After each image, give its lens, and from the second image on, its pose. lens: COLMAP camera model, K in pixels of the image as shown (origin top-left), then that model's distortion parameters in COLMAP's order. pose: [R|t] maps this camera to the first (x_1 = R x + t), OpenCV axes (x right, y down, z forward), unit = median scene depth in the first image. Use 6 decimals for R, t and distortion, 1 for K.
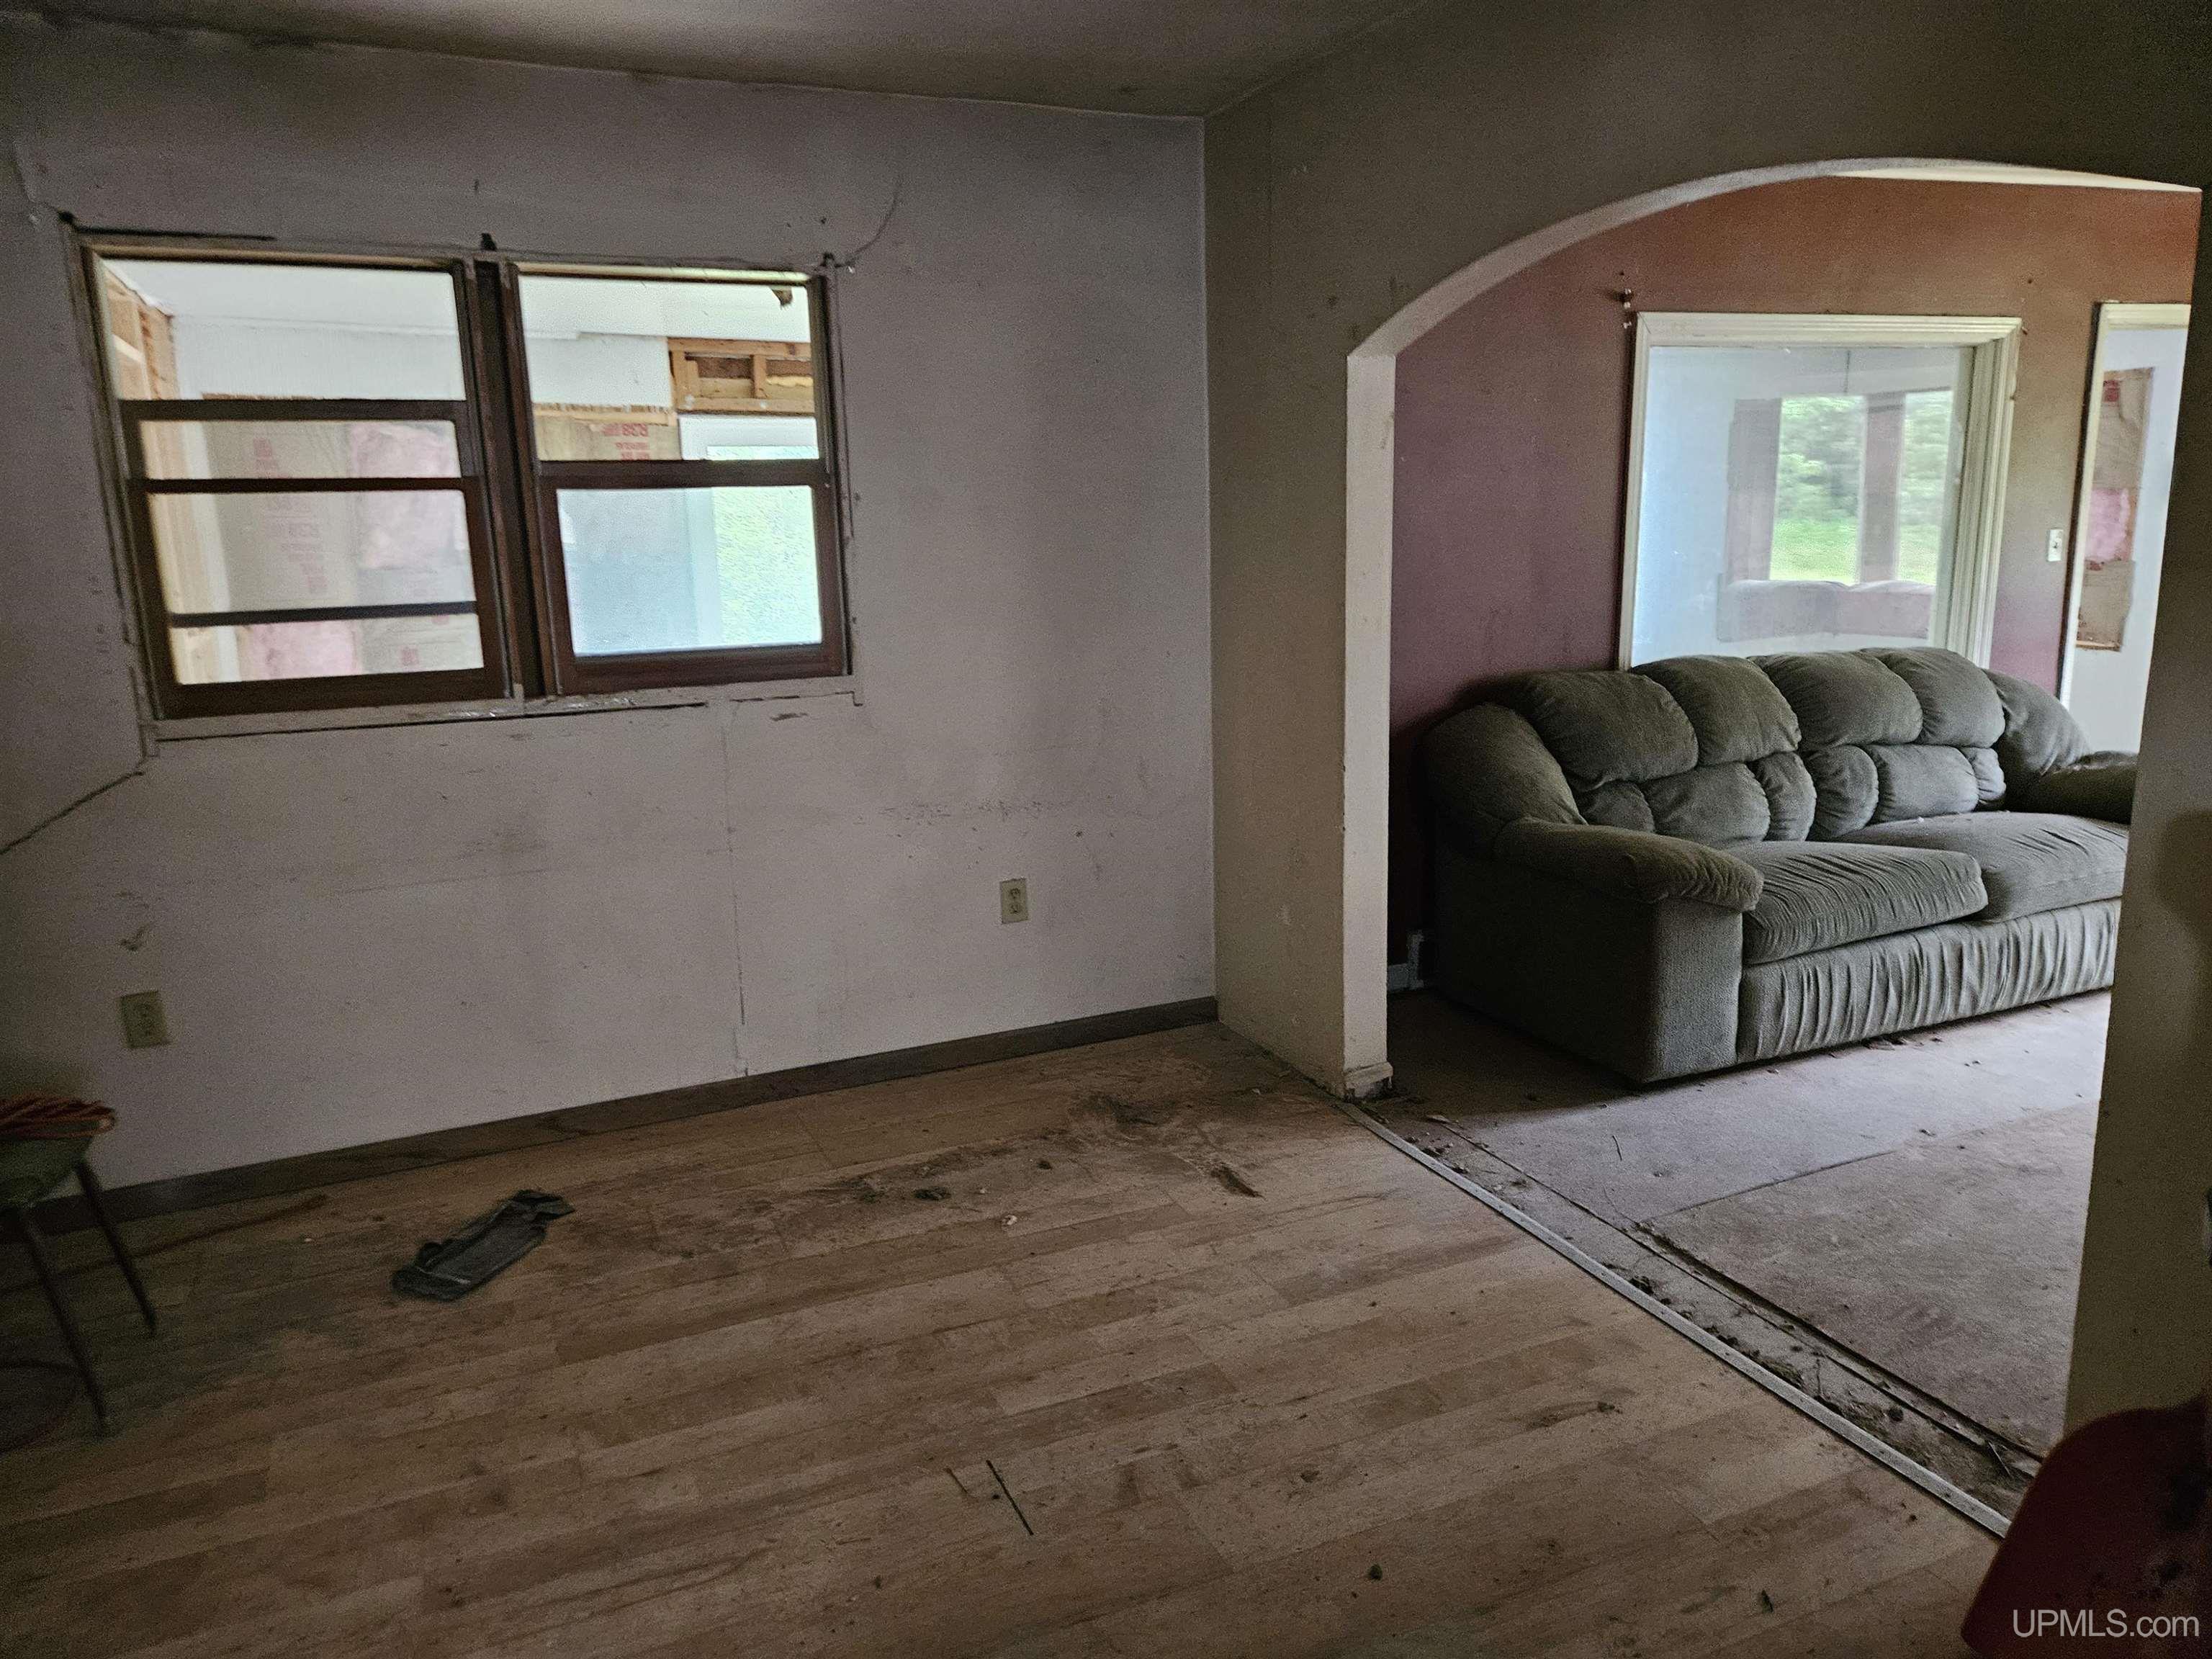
lens RADIAL K [[1481.2, 0, 1070.8], [0, 1481.2, 820.2], [0, 0, 1]] dist [0.079425, -0.069707]
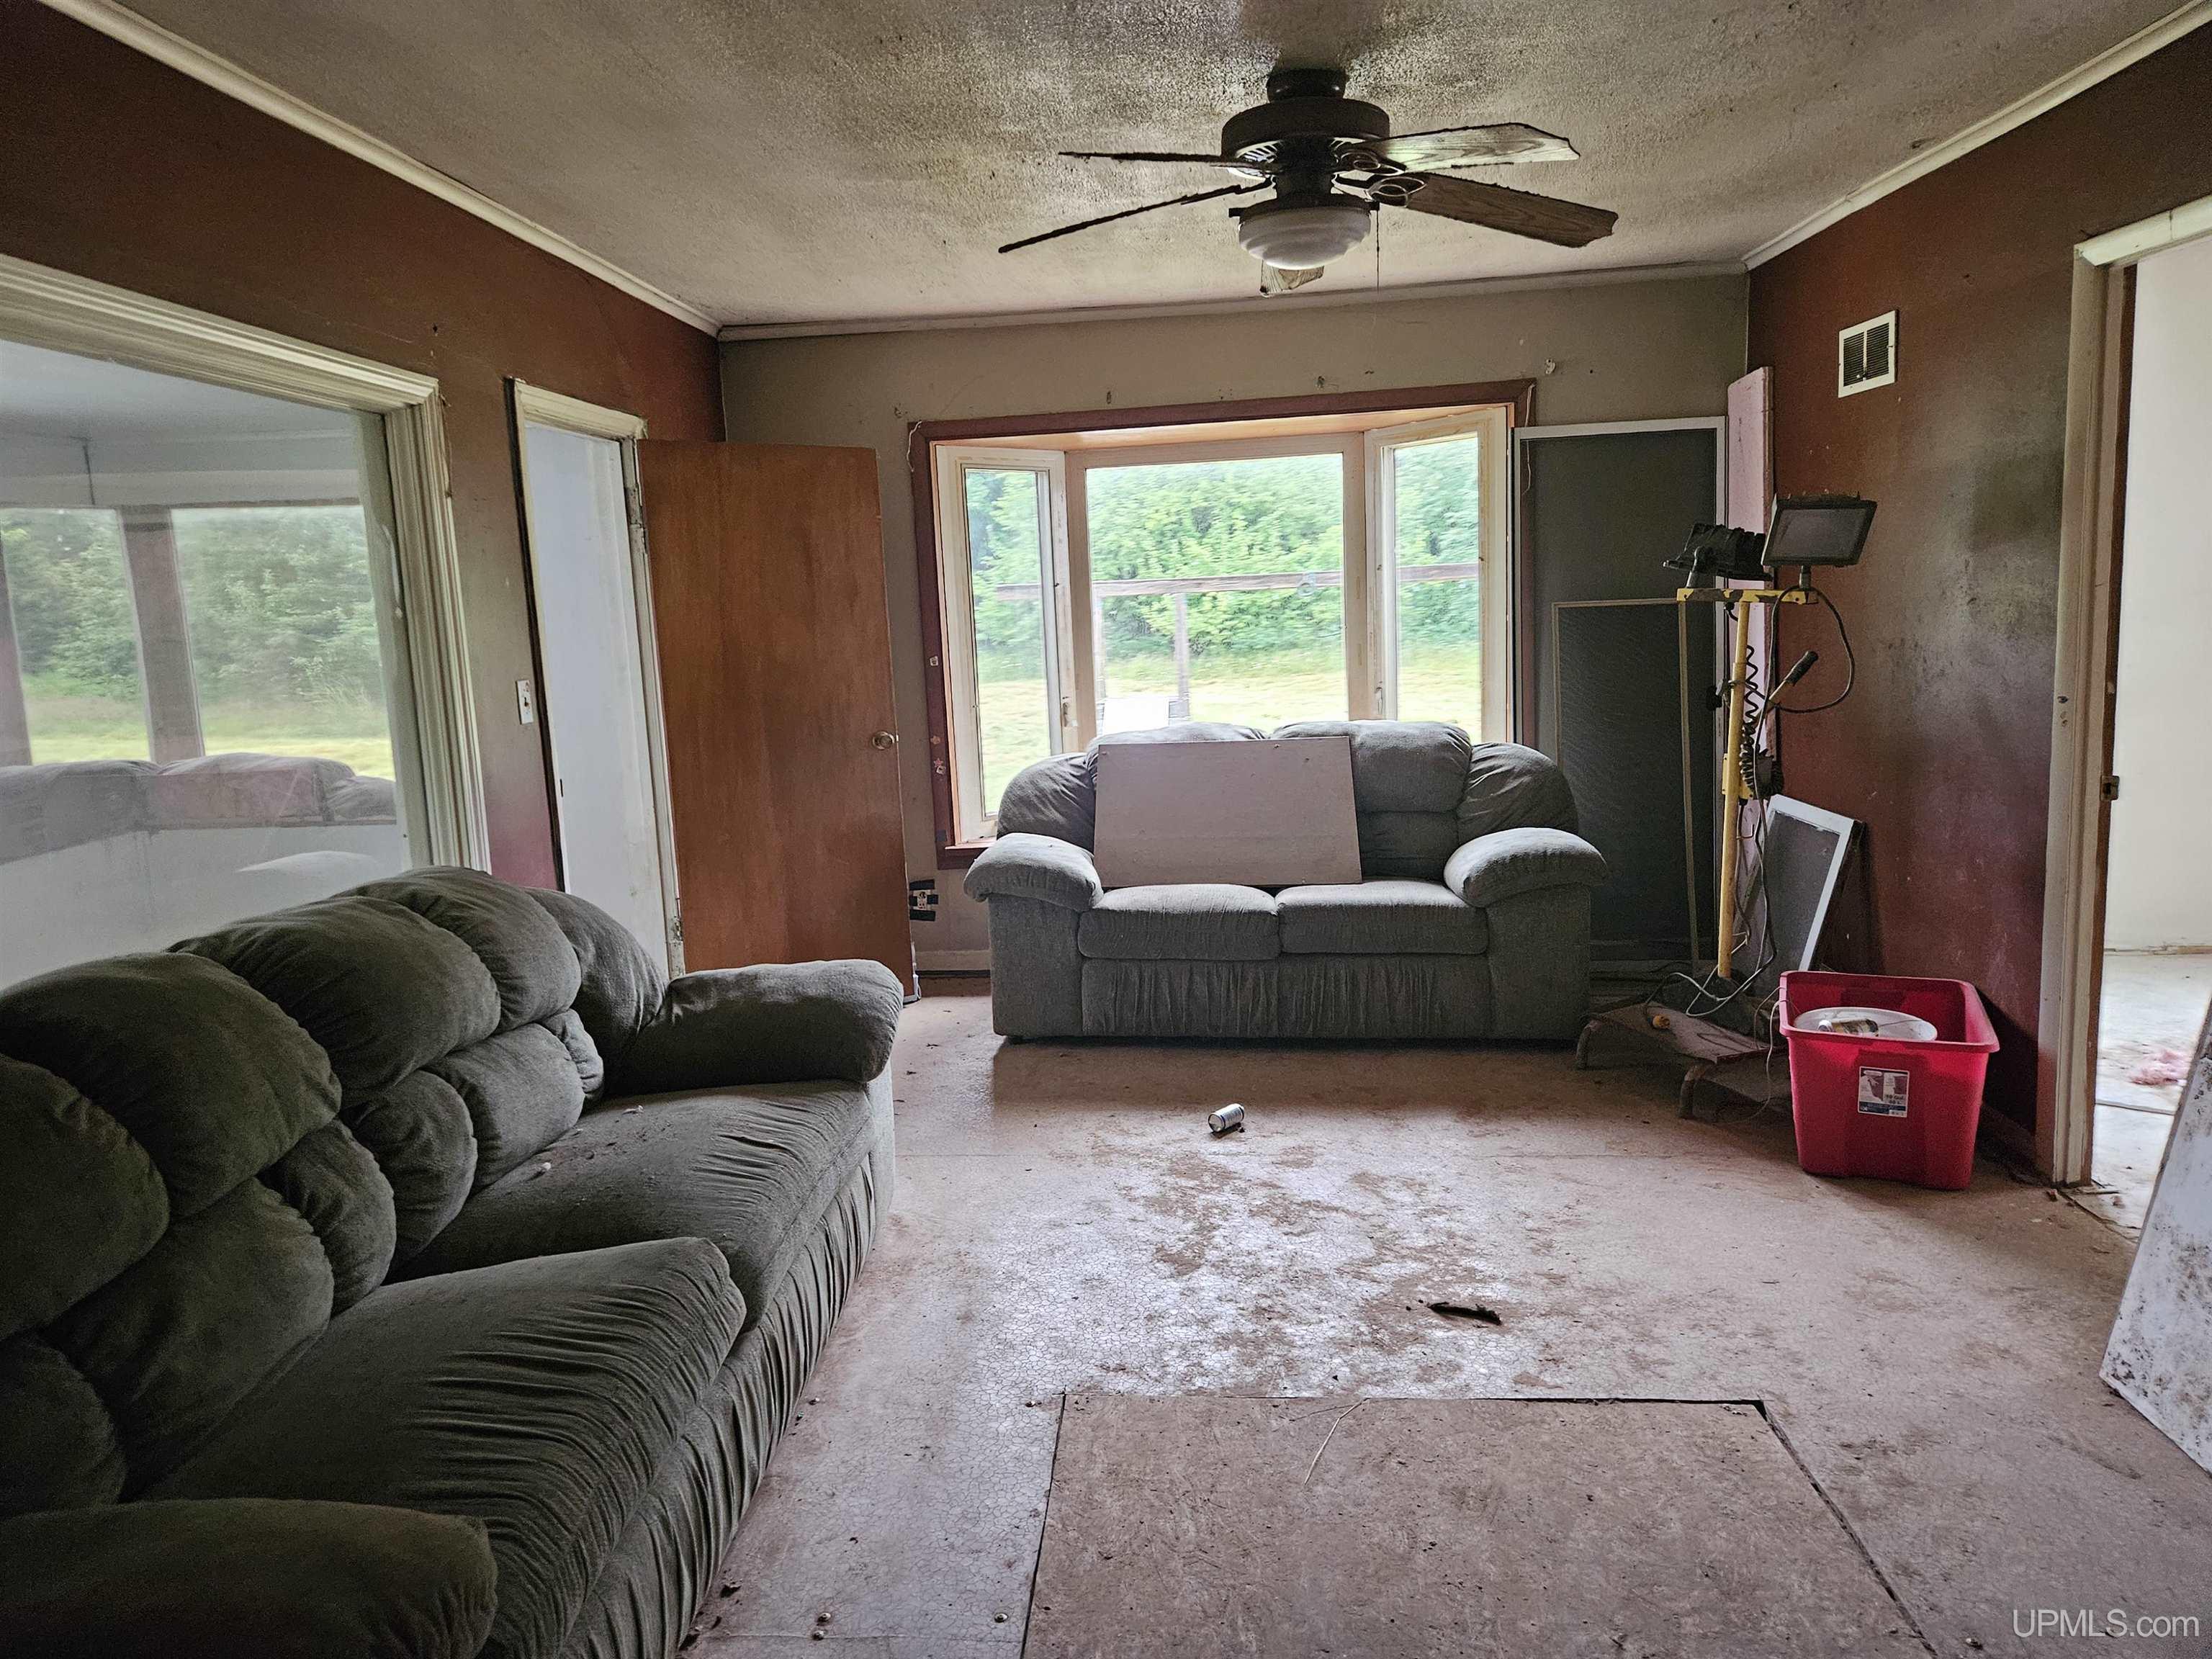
lens RADIAL K [[1481.2, 0, 1070.8], [0, 1481.2, 820.2], [0, 0, 1]] dist [0.079425, -0.069707]
pose [[0.470770, -0.114816, 0.874753, 0.160544], [0.200993, 0.979381, 0.020380, -0.102961], [-0.859056, 0.166225, 0.484140, 0.511842]]
